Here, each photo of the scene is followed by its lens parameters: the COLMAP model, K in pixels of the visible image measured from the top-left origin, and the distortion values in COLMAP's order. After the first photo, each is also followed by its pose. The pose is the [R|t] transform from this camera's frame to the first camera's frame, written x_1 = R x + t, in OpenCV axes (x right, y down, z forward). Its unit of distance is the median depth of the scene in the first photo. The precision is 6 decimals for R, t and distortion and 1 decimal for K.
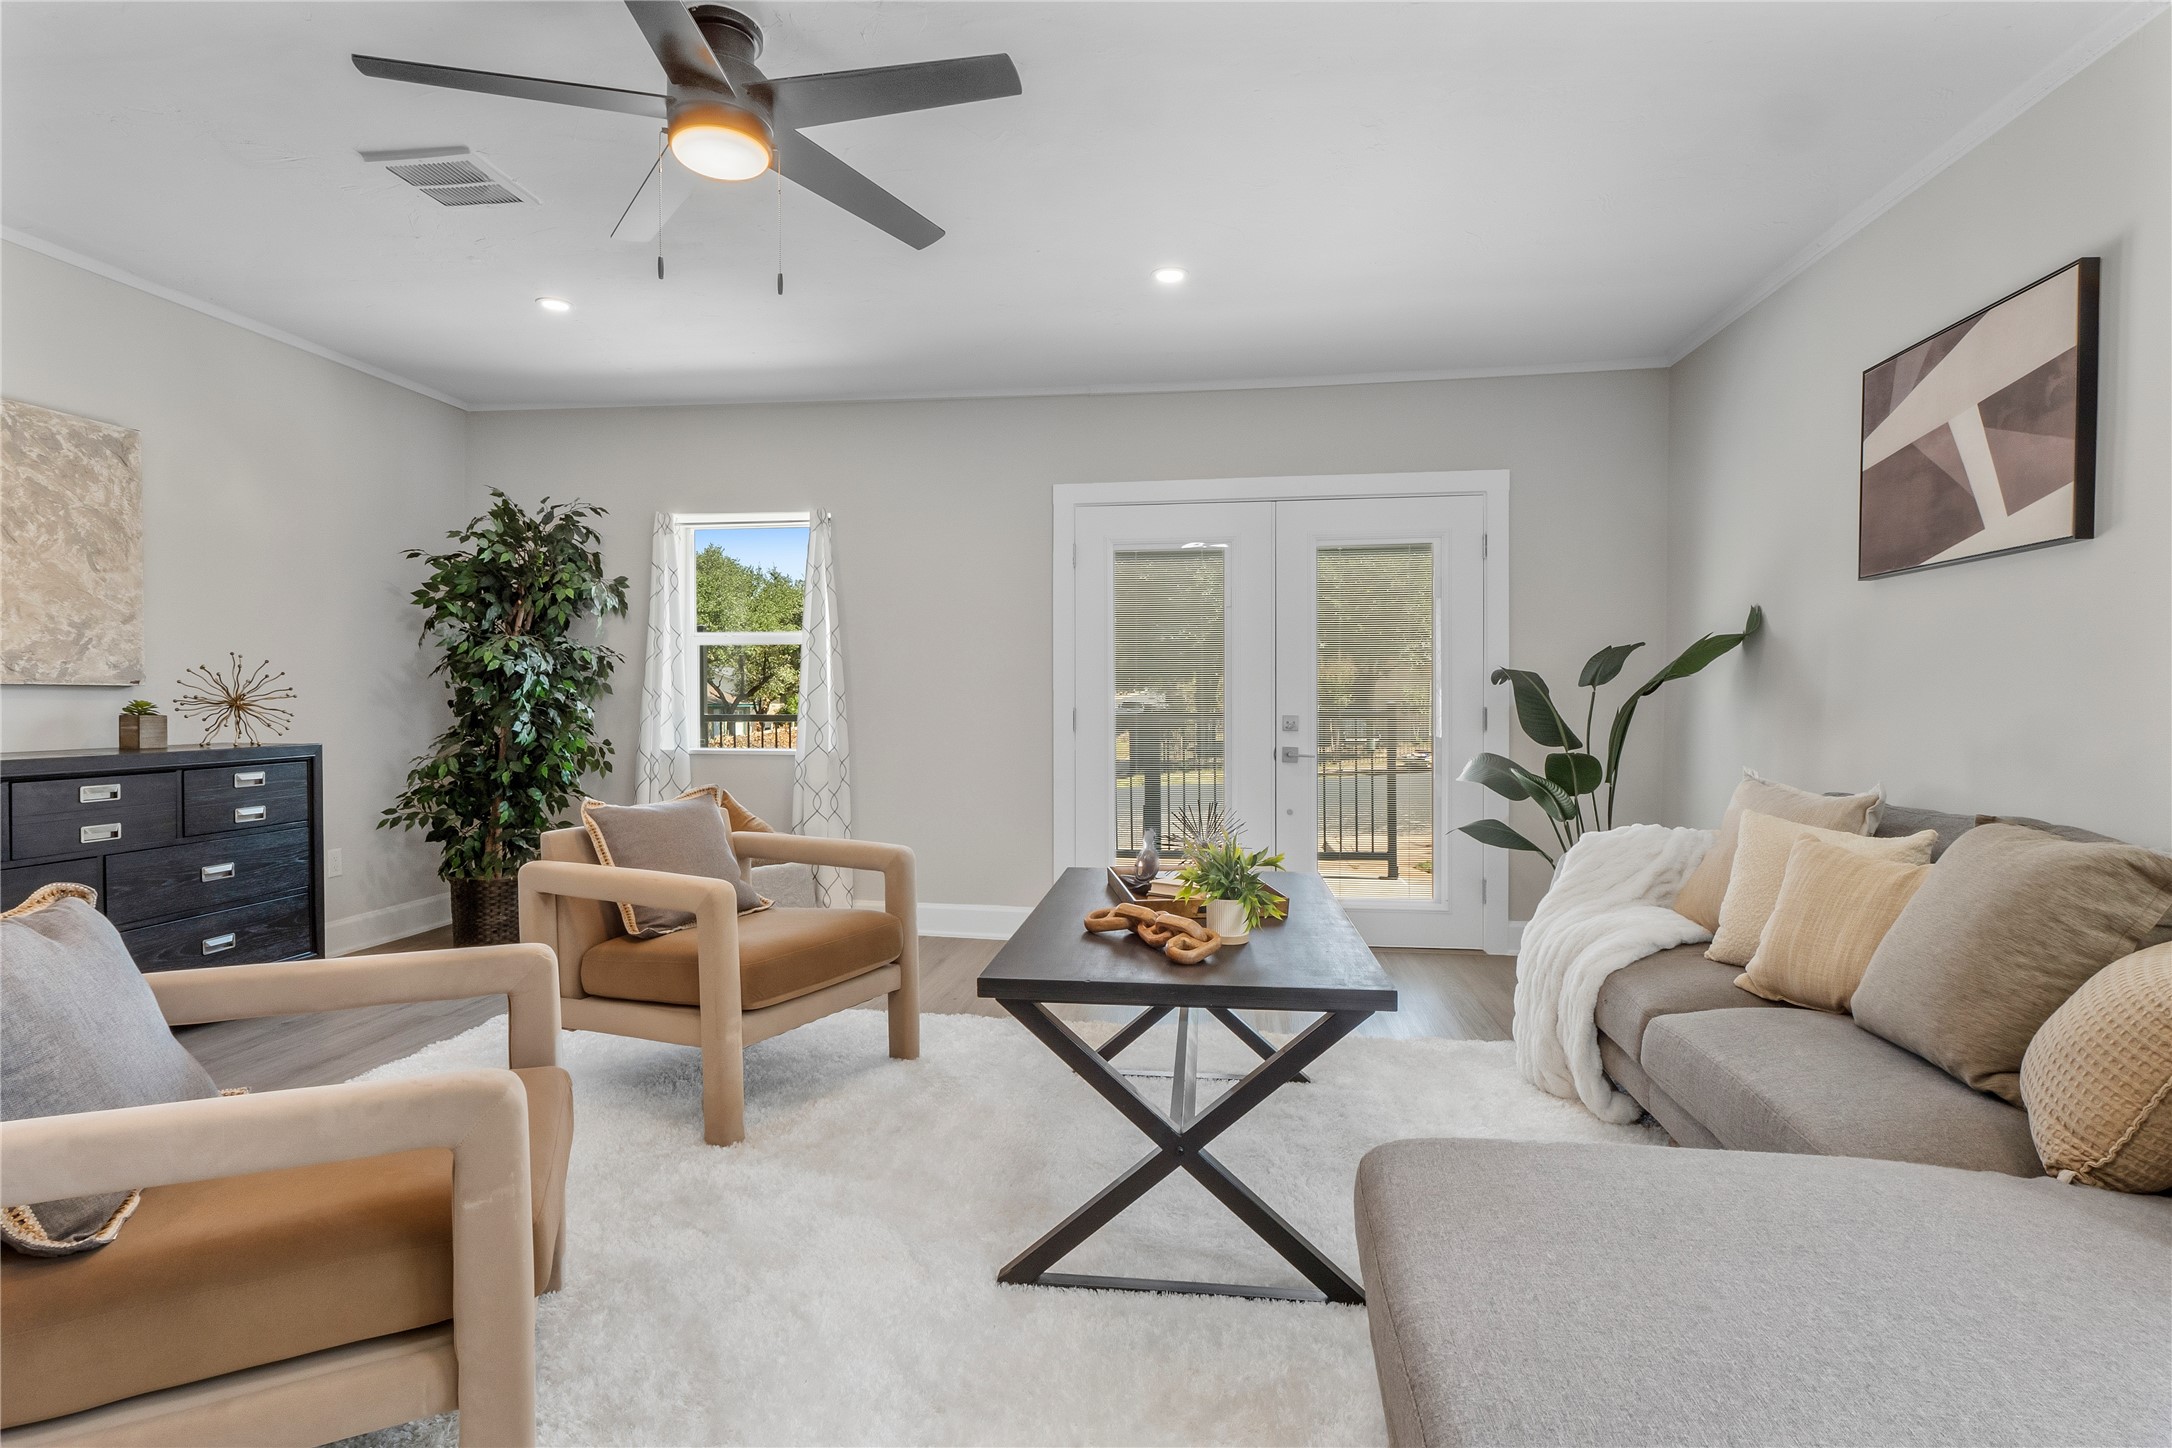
lens RADIAL K [[1100.1, 0, 1077.0], [0, 1100.1, 724.7], [0, 0, 1]] dist [-0.009617, -0.002459]
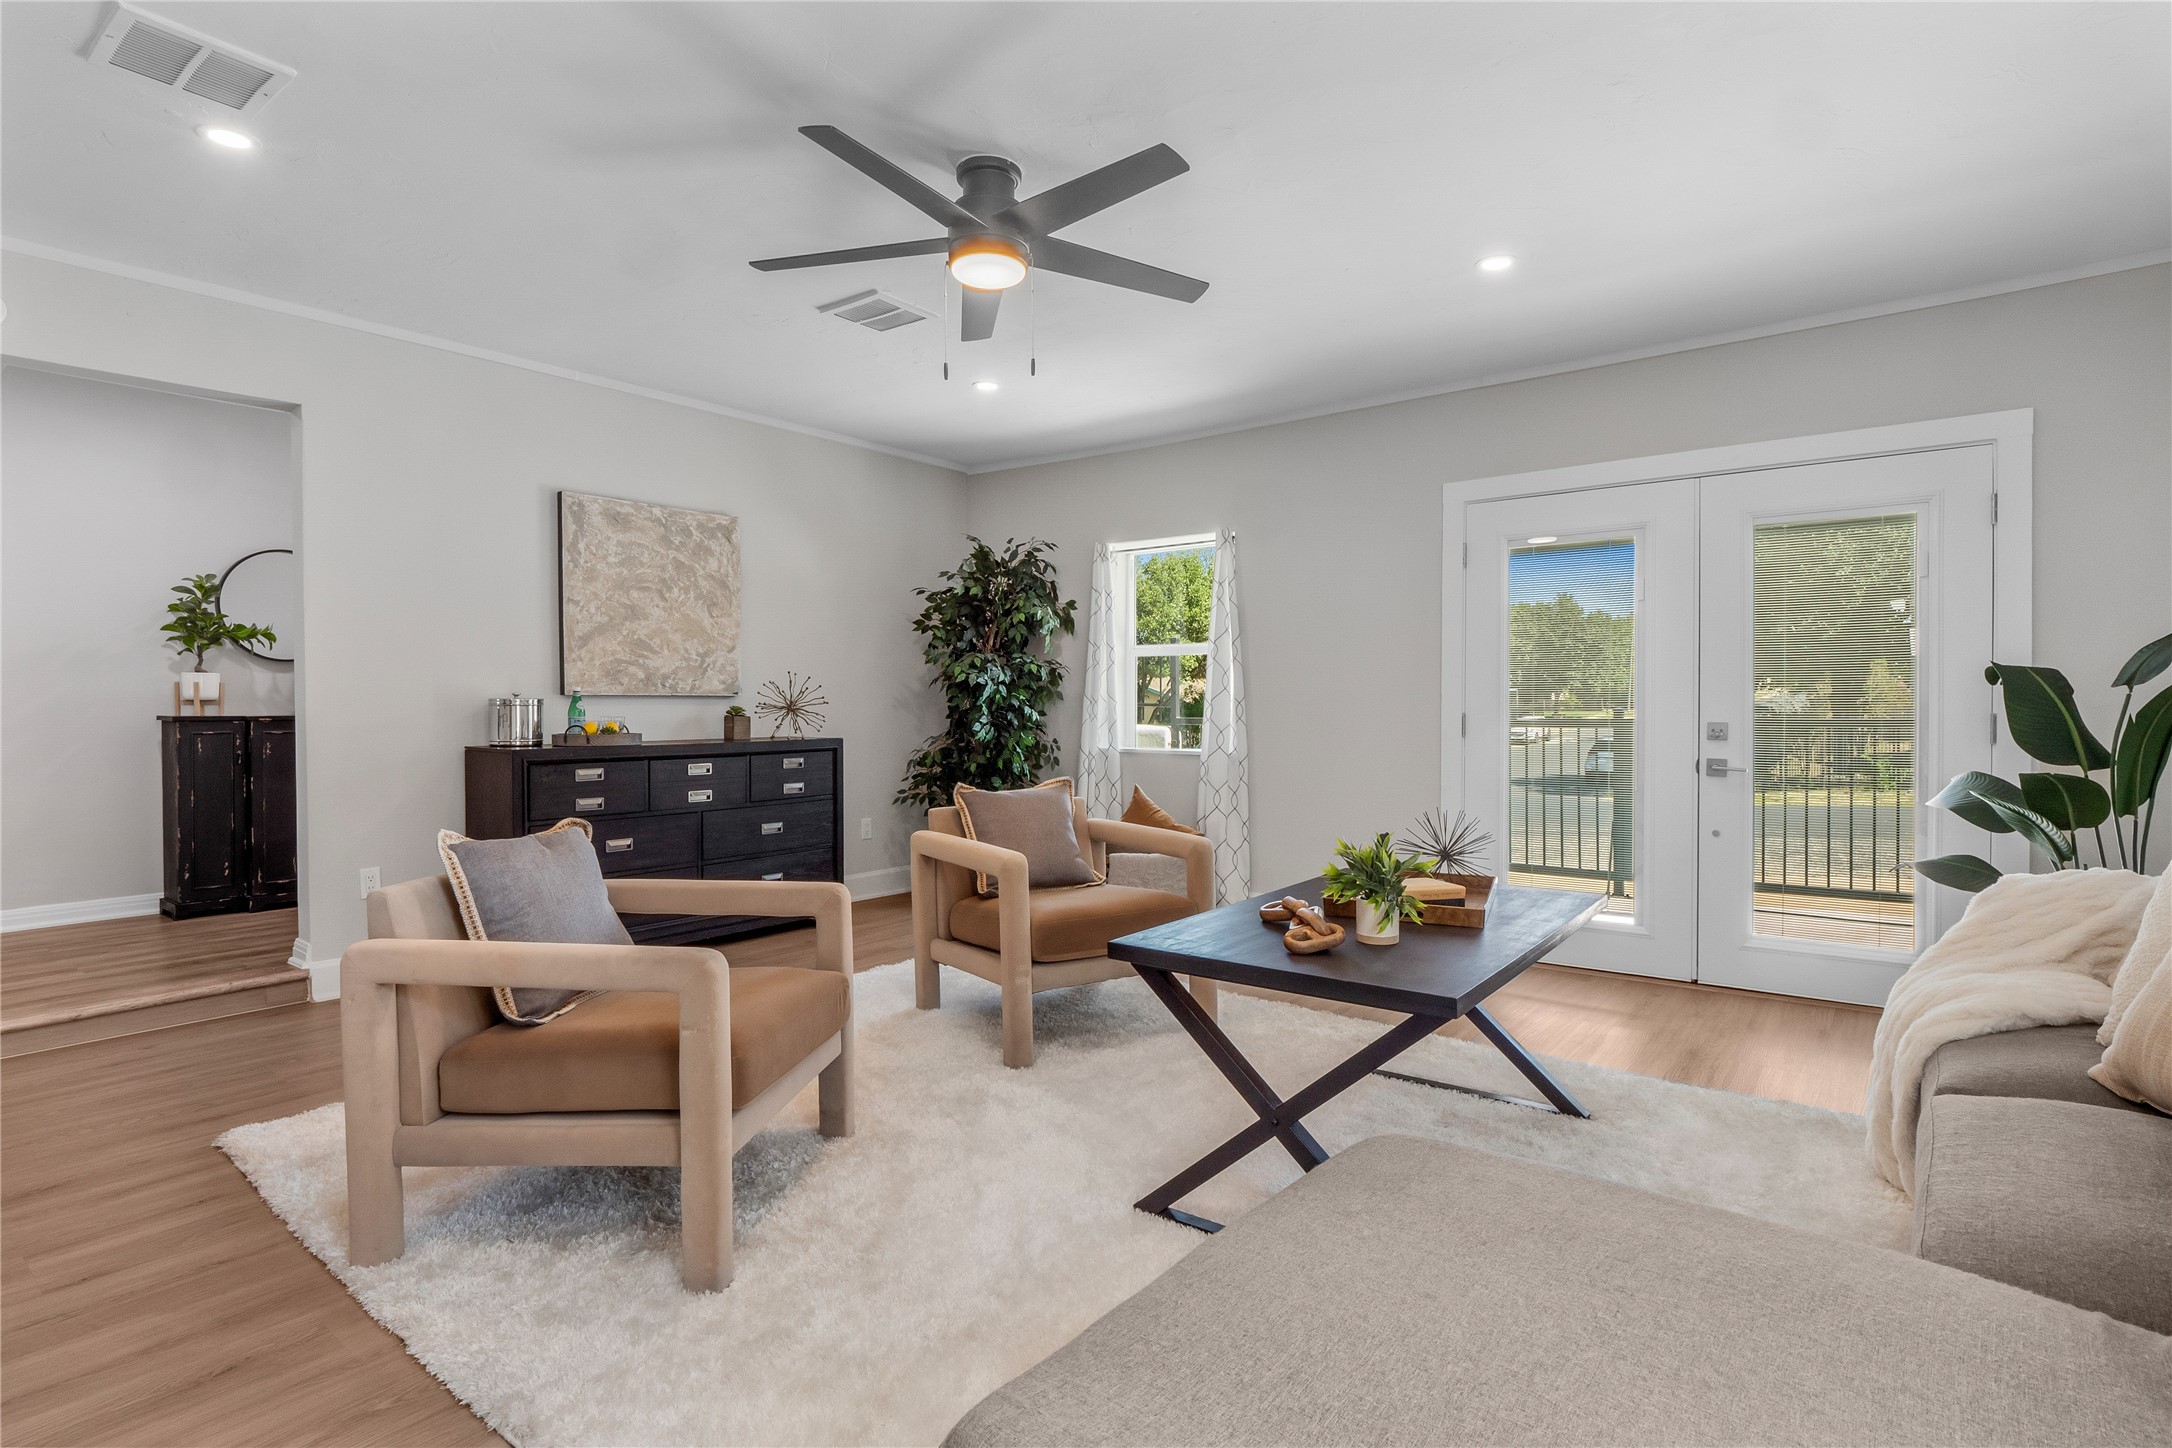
lens RADIAL K [[1100.1, 0, 1063.2], [0, 1100.1, 735.0], [0, 0, 1]] dist [-0.009617, -0.002459]
pose [[0.854542, 0.013355, -0.519210, 0.268066], [-0.010151, 0.999908, 0.009013, -0.001318], [0.519283, -0.002431, 0.854599, -0.018809]]
